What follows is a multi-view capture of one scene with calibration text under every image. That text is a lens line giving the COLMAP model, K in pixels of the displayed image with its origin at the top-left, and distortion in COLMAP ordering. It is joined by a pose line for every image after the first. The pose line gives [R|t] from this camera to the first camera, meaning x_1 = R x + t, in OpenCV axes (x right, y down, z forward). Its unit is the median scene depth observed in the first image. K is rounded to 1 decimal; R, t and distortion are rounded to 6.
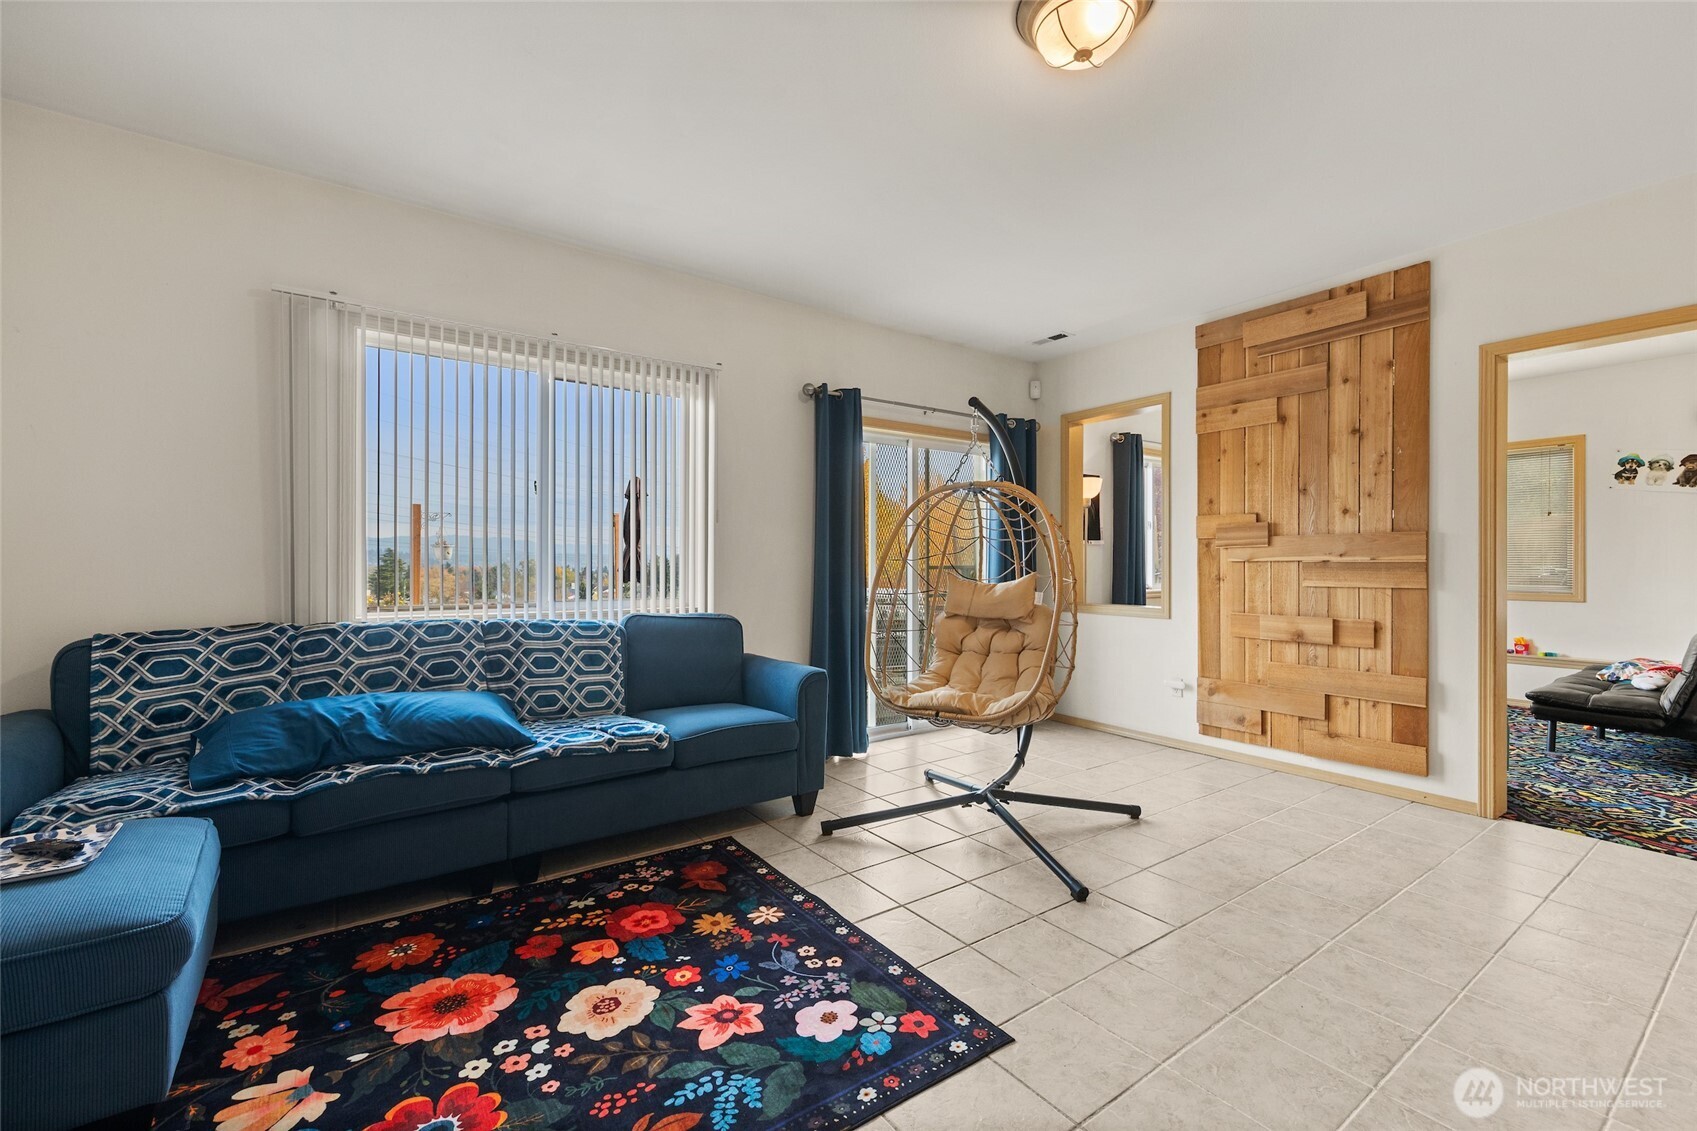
lens RADIAL K [[711.5, 0, 839.9], [0, 711.5, 563.2], [0, 0, 1]] dist [-0.003012, 0.000071]
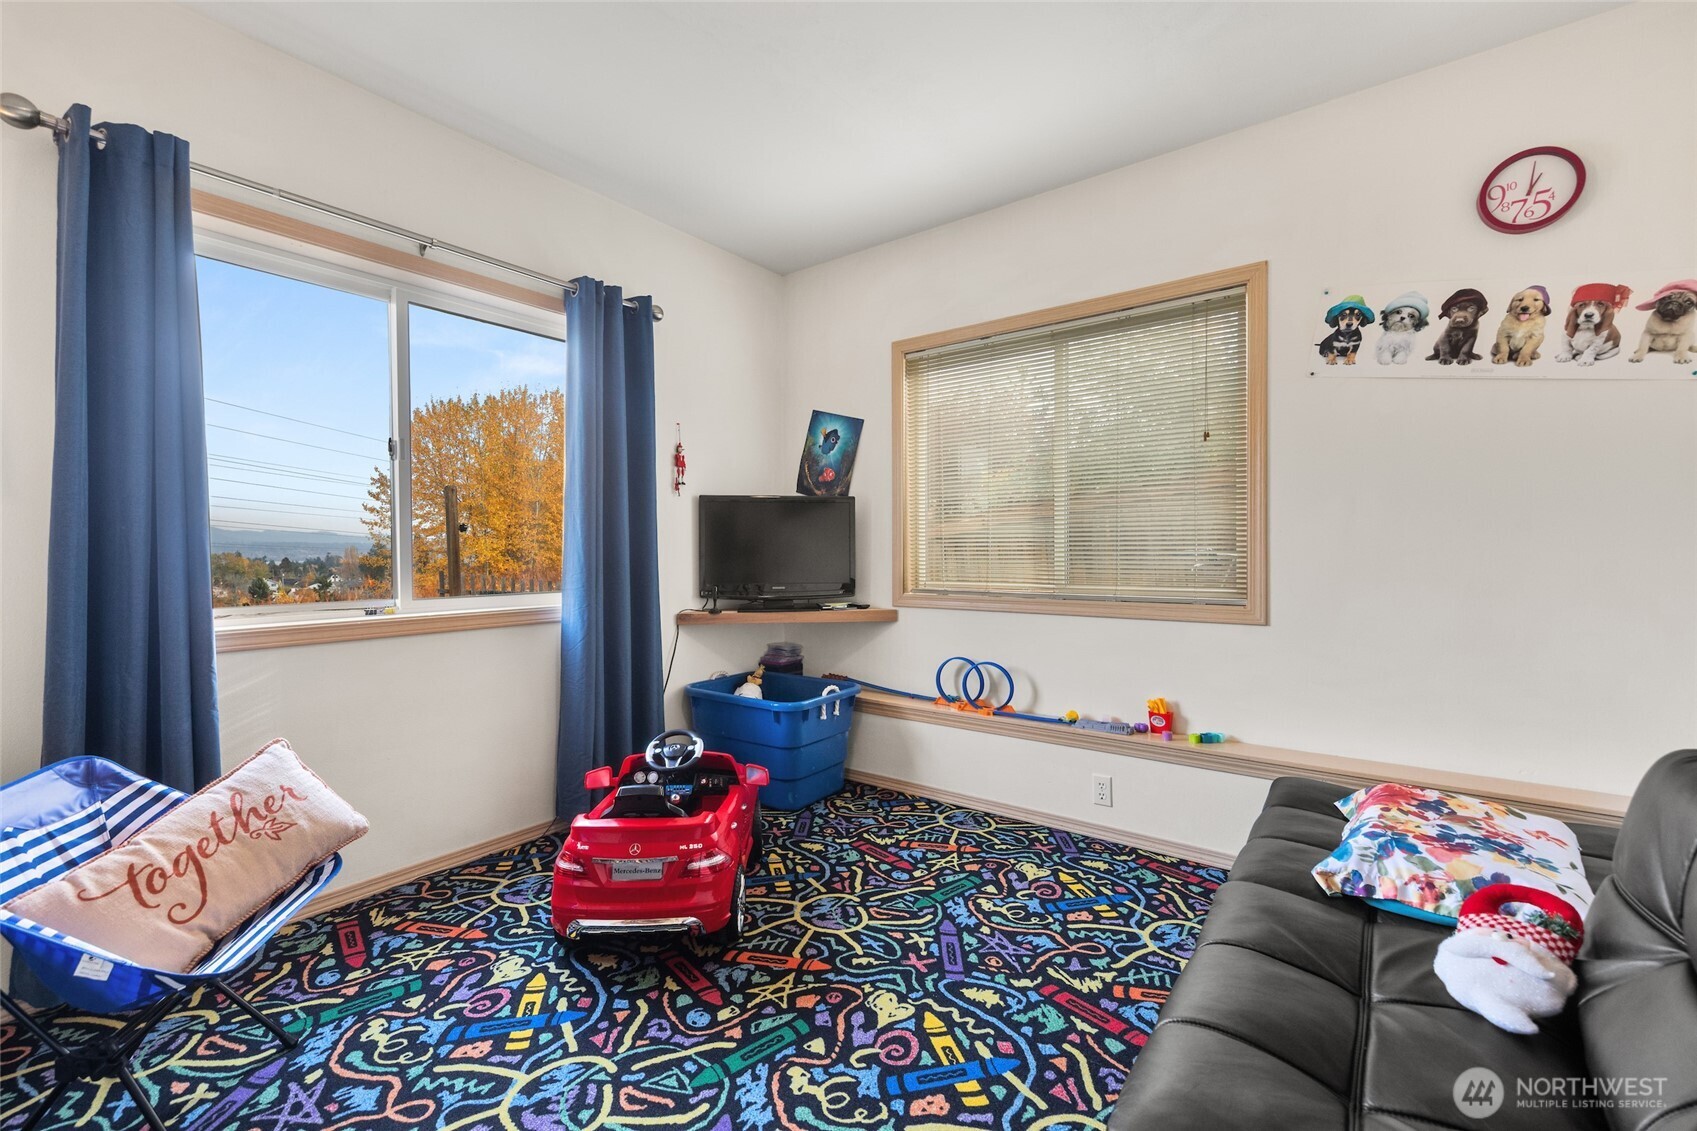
lens RADIAL K [[711.5, 0, 855.1], [0, 711.5, 561.2], [0, 0, 1]] dist [-0.003012, 0.000071]
pose [[0.951378, -0.009990, 0.307865, 0.682044], [0.007475, 0.999928, 0.009348, 0.007277], [-0.307936, -0.006592, 0.951384, 0.671392]]
